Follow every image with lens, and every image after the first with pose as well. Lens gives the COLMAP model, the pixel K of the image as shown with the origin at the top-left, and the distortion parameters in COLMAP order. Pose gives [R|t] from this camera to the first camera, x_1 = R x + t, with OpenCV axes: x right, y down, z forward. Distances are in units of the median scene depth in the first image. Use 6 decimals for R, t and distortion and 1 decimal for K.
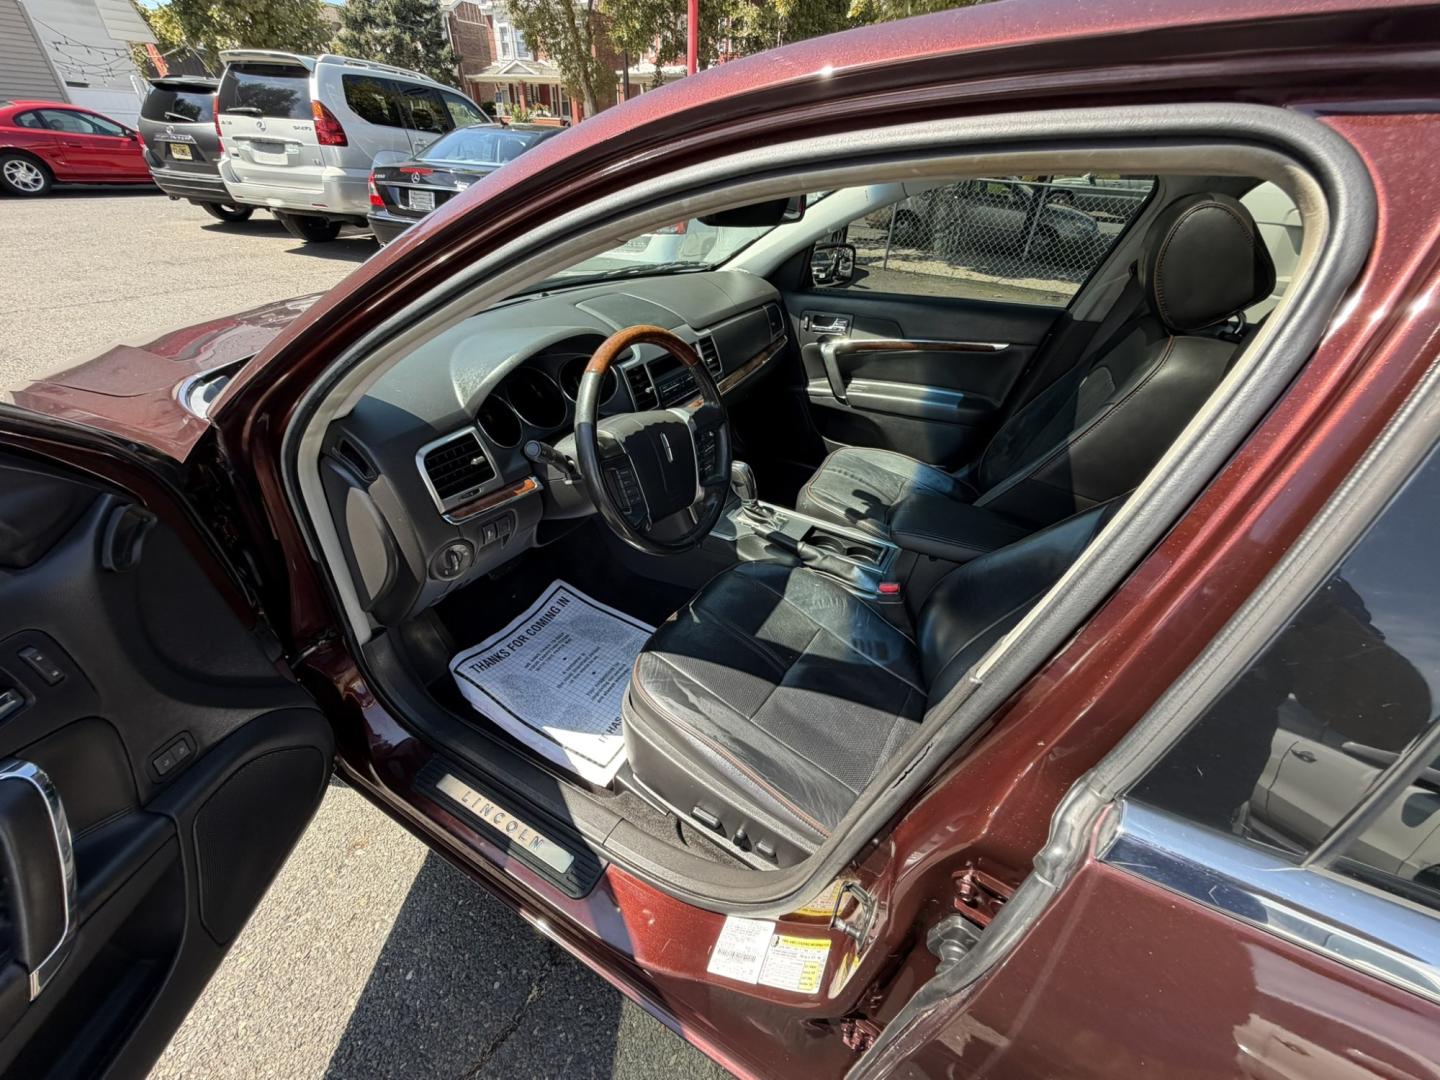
lens RADIAL K [[577.5, 0, 718.7], [0, 577.5, 534.1], [0, 0, 1]] dist [-0.001325, 0.000212]
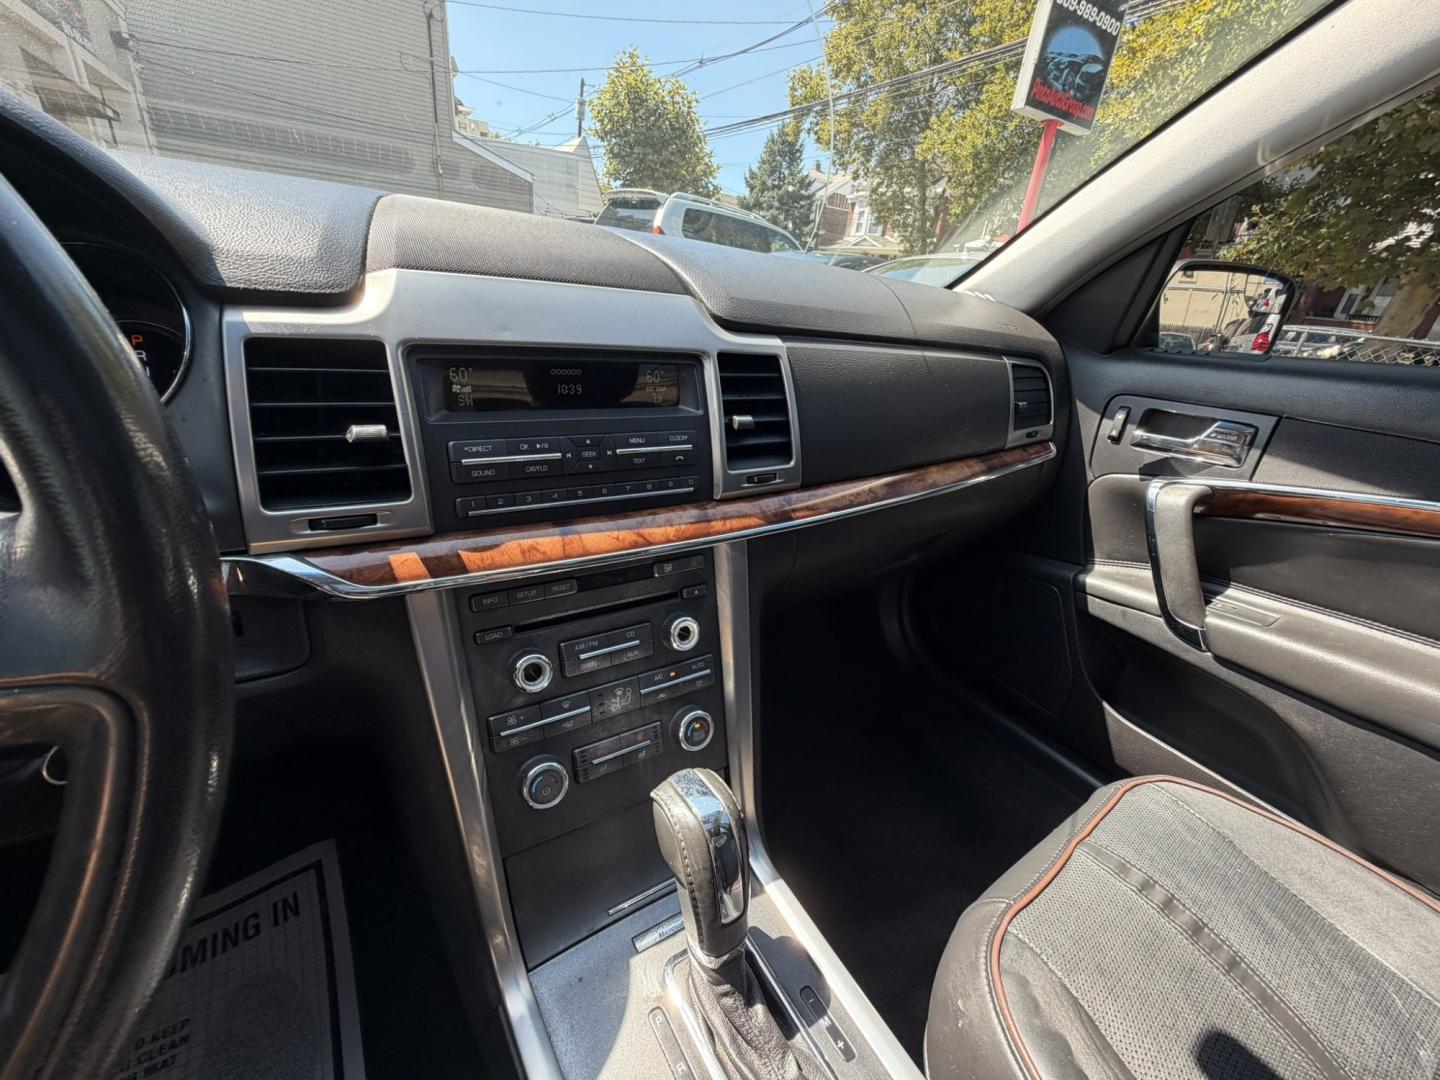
lens RADIAL K [[577.5, 0, 718.7], [0, 577.5, 534.1], [0, 0, 1]] dist [-0.001325, 0.000212]
pose [[0.878268, 0.233754, -0.417139, 0.091409], [-0.320539, 0.935147, -0.150848, -0.140417], [0.354825, 0.266194, 0.896237, 0.550593]]
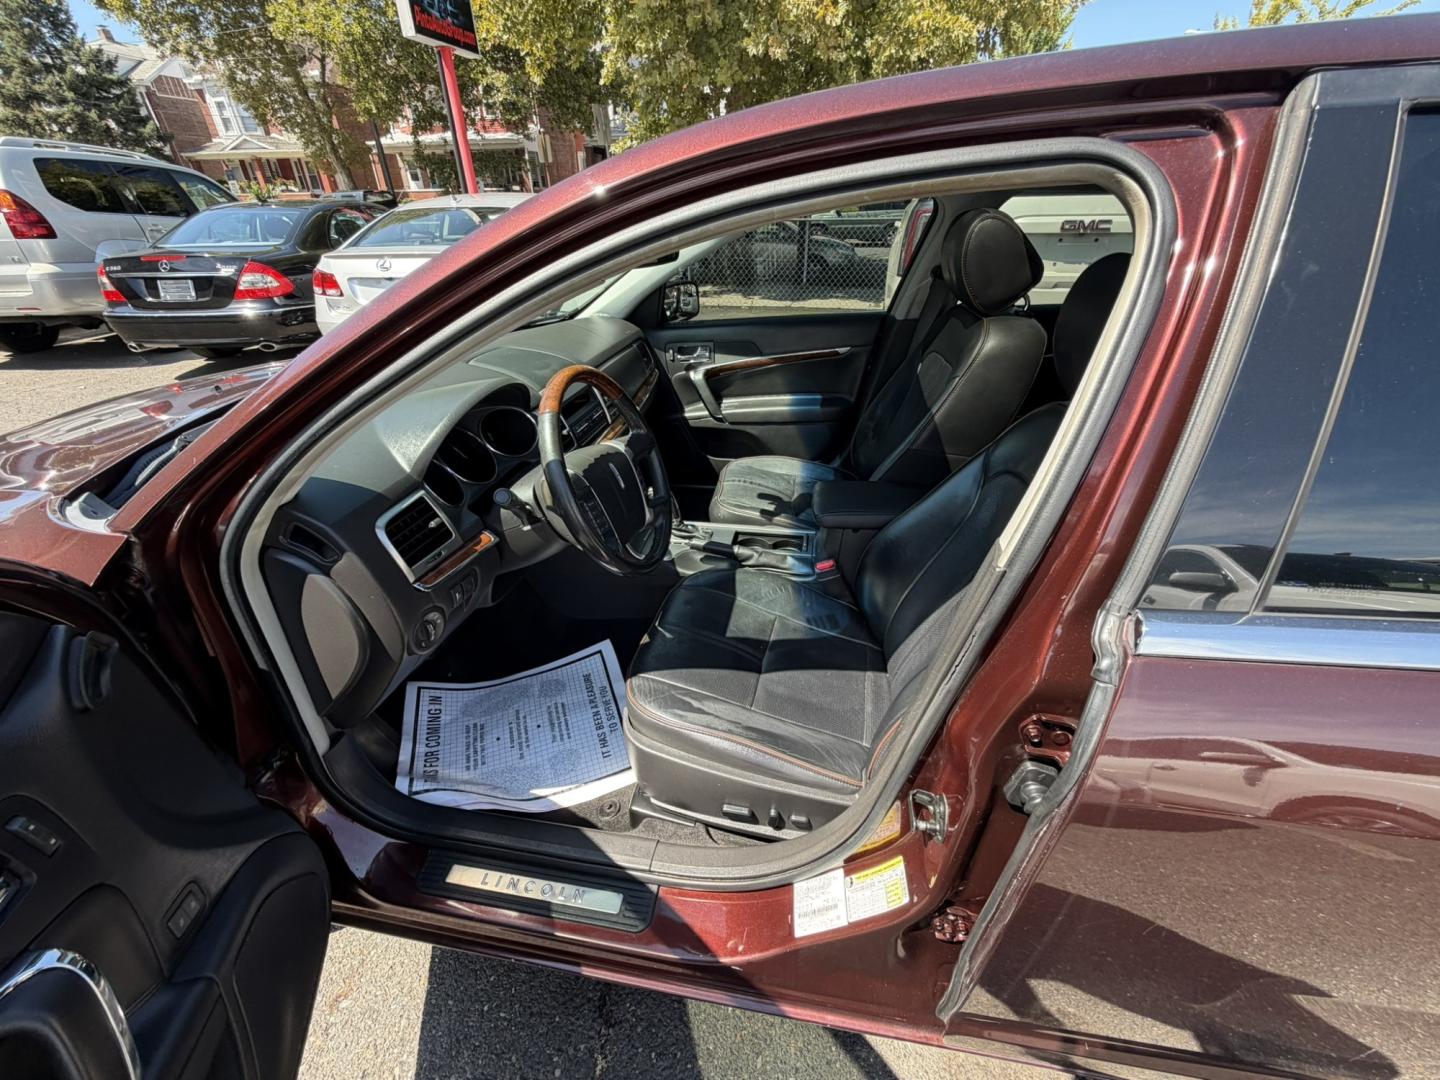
lens RADIAL K [[577.5, 0, 718.7], [0, 577.5, 534.1], [0, 0, 1]] dist [-0.001325, 0.000212]
pose [[0.943521, -0.213391, 0.253442, -0.107121], [0.230334, 0.972337, -0.038813, 0.019007], [-0.238148, 0.094997, 0.966572, -0.024572]]
